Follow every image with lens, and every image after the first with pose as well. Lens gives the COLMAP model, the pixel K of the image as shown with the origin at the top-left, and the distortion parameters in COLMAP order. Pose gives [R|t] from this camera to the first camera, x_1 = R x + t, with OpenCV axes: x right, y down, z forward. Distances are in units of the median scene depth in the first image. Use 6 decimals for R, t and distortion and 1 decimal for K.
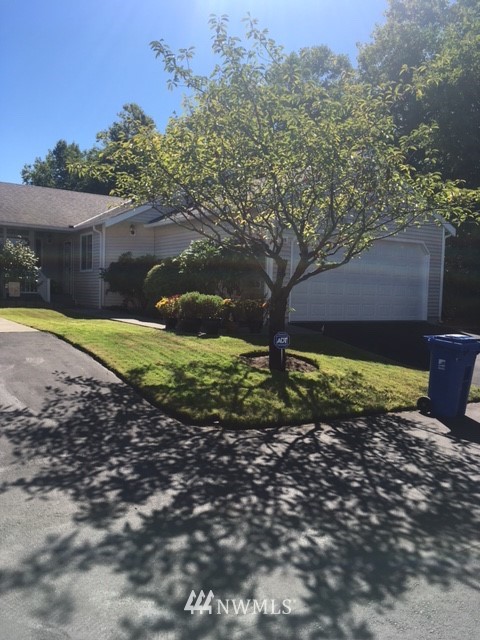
lens RADIAL K [[539.6, 0, 241.4], [0, 539.6, 321.5], [0, 0, 1]] dist [0.013633, 0.003103]
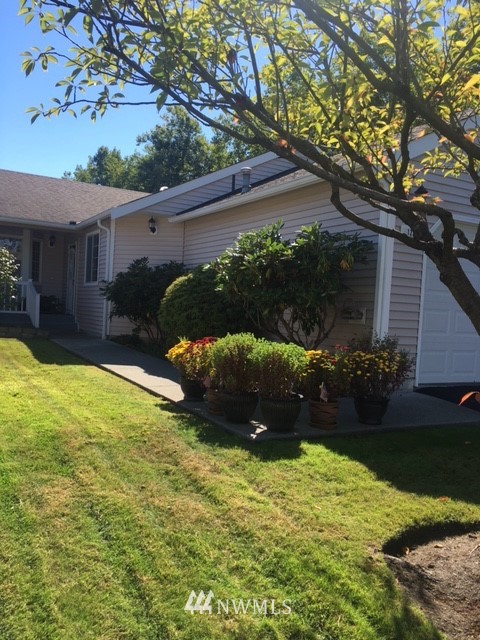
lens RADIAL K [[539.6, 0, 238.9], [0, 539.6, 320.2], [0, 0, 1]] dist [0.013633, 0.003103]
pose [[0.996244, 0.025657, -0.082701, -0.034087], [-0.028250, 0.999140, -0.030343, -0.033435], [0.081851, 0.032565, 0.996112, 0.344402]]
